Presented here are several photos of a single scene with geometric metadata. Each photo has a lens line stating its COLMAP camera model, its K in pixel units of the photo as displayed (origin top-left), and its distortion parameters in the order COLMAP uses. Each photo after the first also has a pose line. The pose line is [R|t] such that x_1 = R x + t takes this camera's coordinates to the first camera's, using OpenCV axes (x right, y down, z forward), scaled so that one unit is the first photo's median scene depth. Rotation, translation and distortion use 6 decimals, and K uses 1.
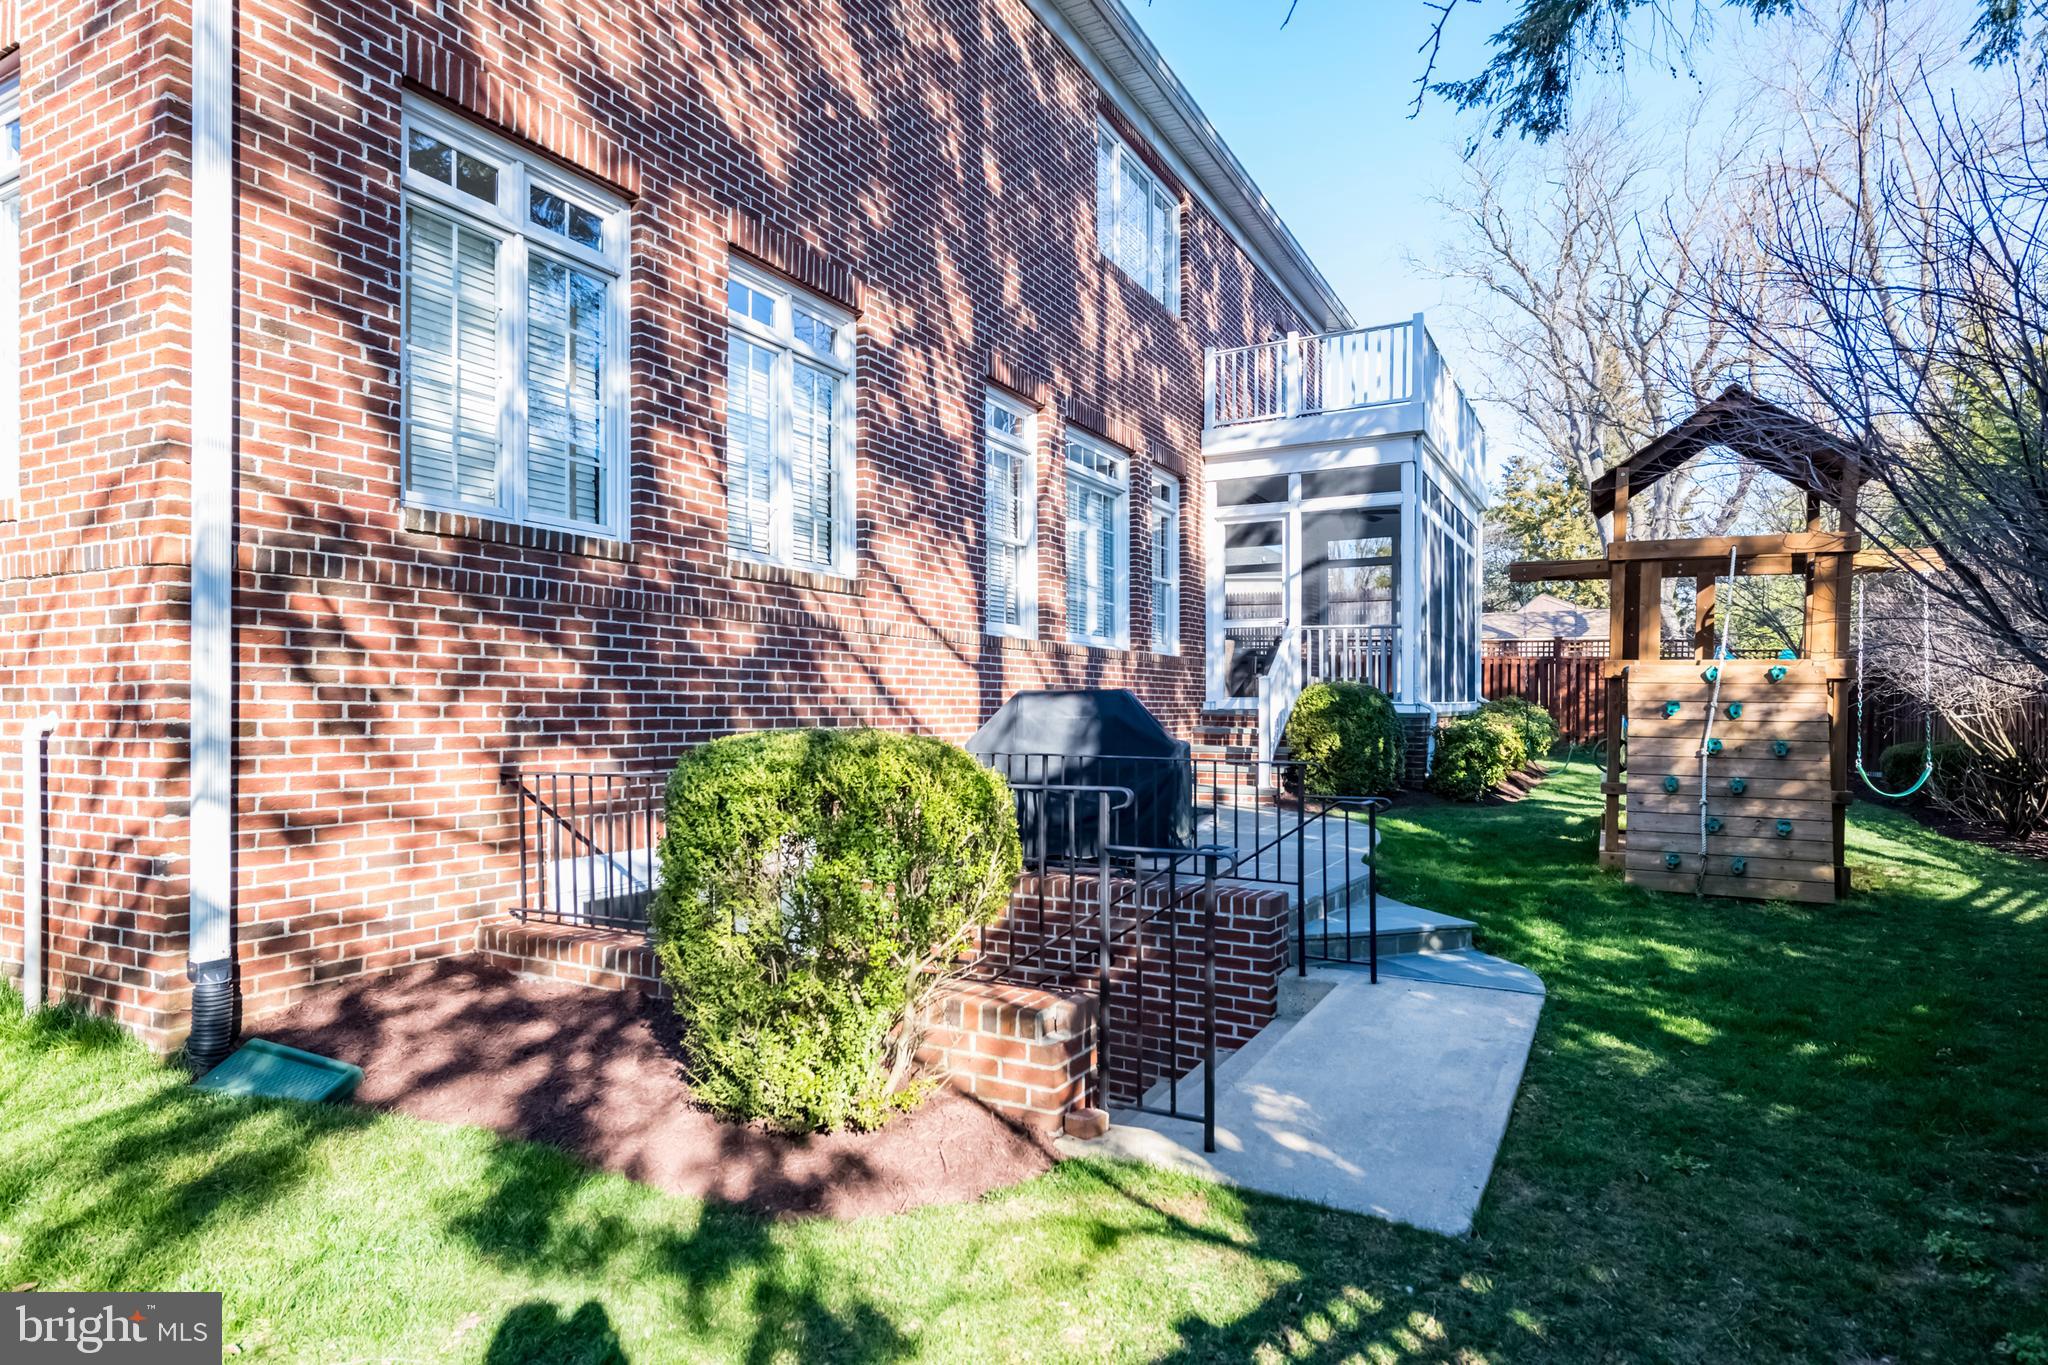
lens RADIAL K [[1093.9, 0, 1024.0], [0, 1093.9, 682.5], [0, 0, 1]] dist [0.042254, 0.000327]
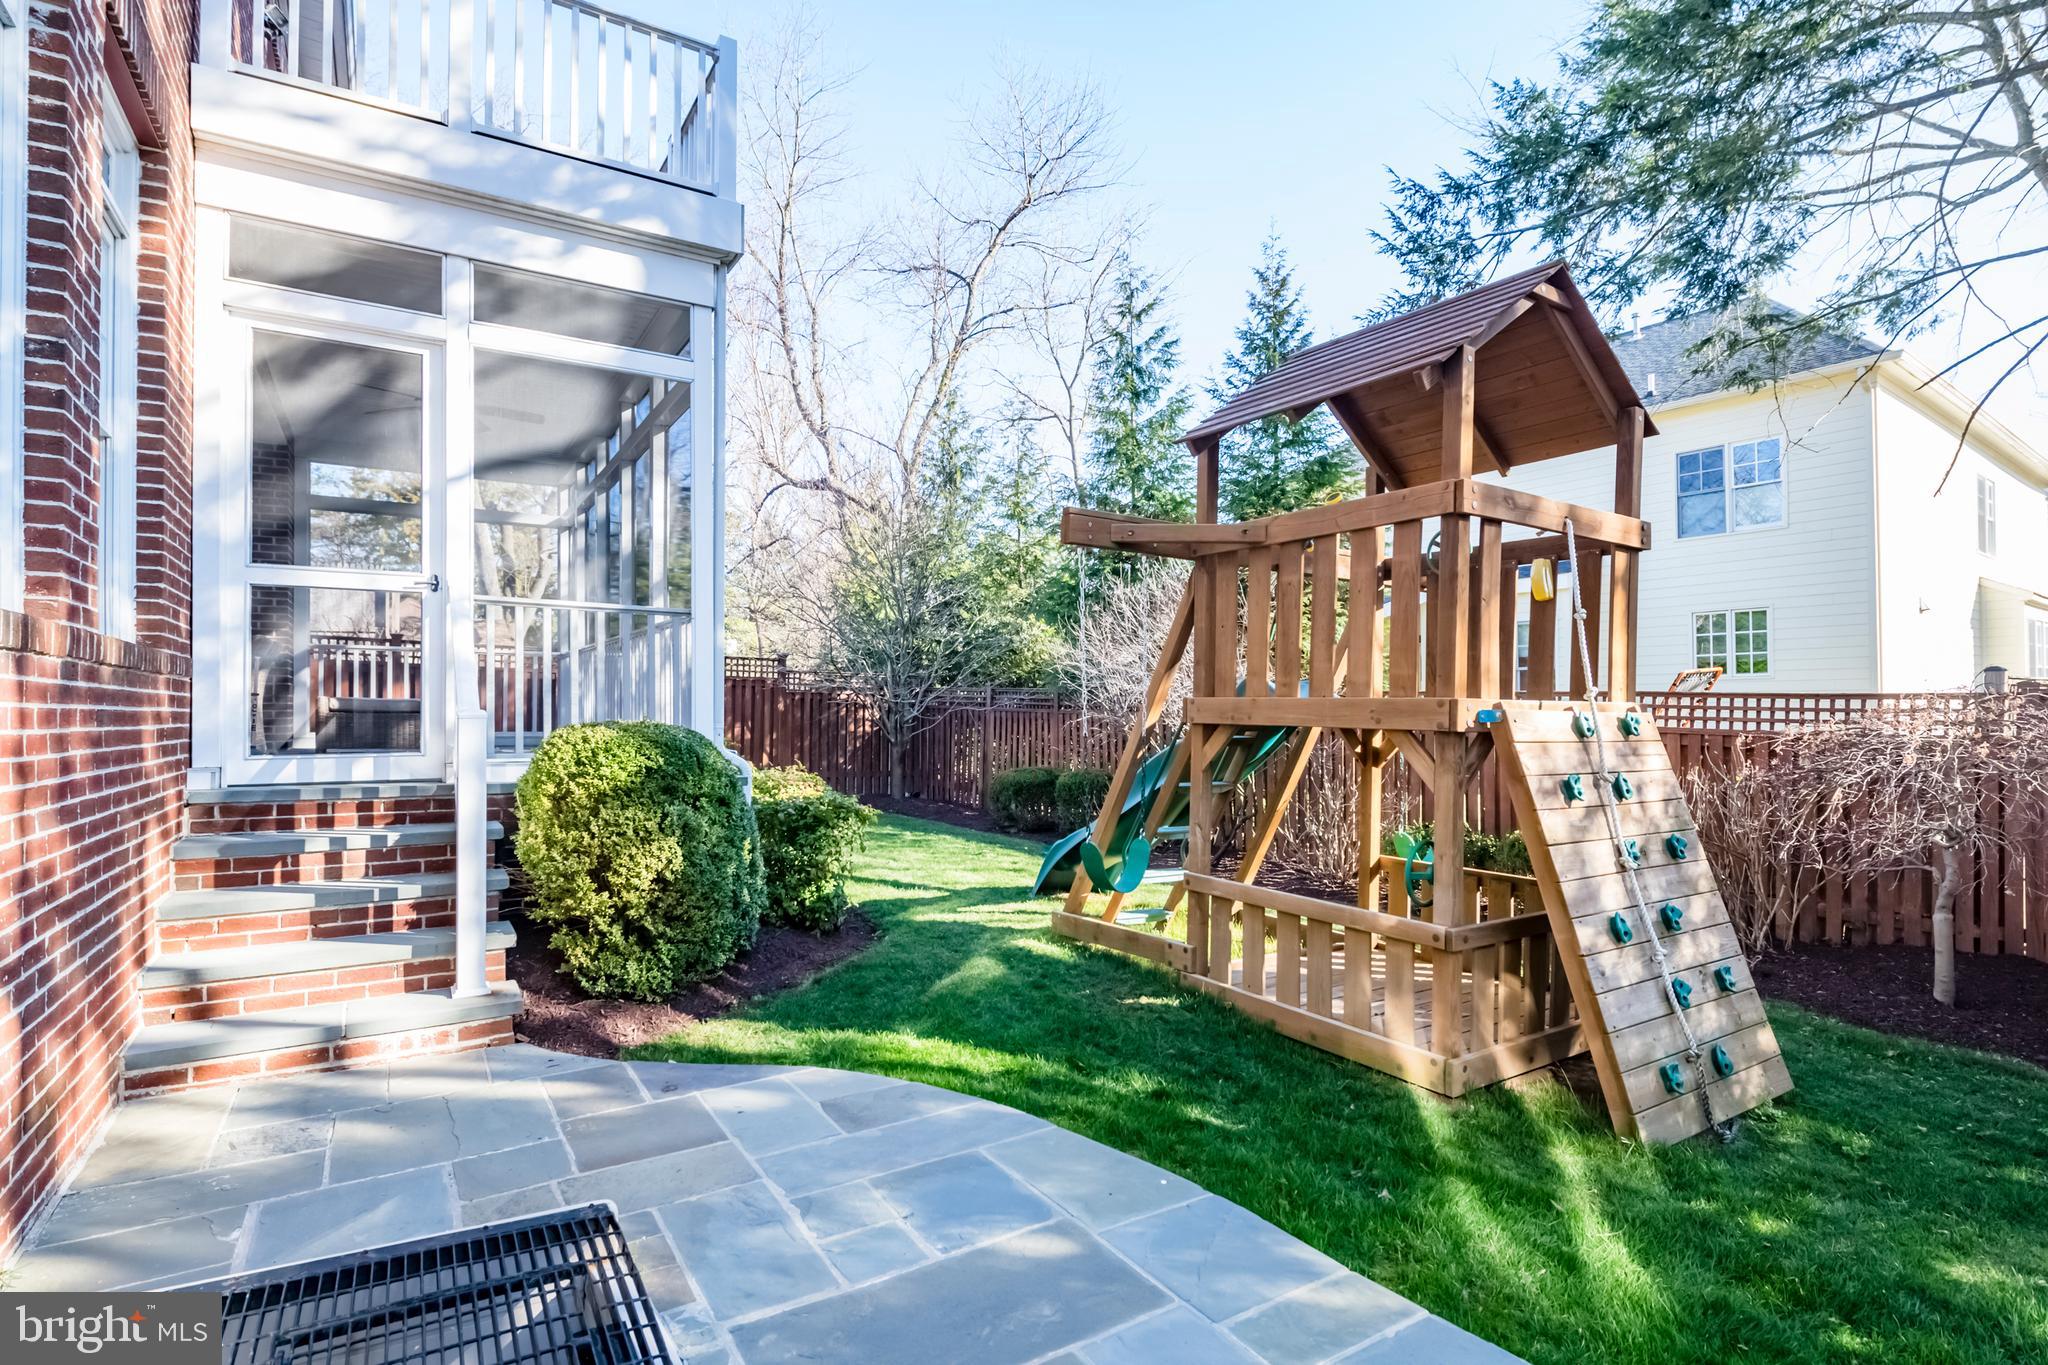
lens RADIAL K [[1022.3, 0, 1024.0], [0, 1022.3, 682.5], [0, 0, 1]] dist [-0.000363, -0.000107]
pose [[0.486080, 0.018524, 0.873718, -0.004566], [-0.011429, 0.999825, -0.014839, -0.011047], [-0.873840, -0.002772, 0.486206, 0.597685]]
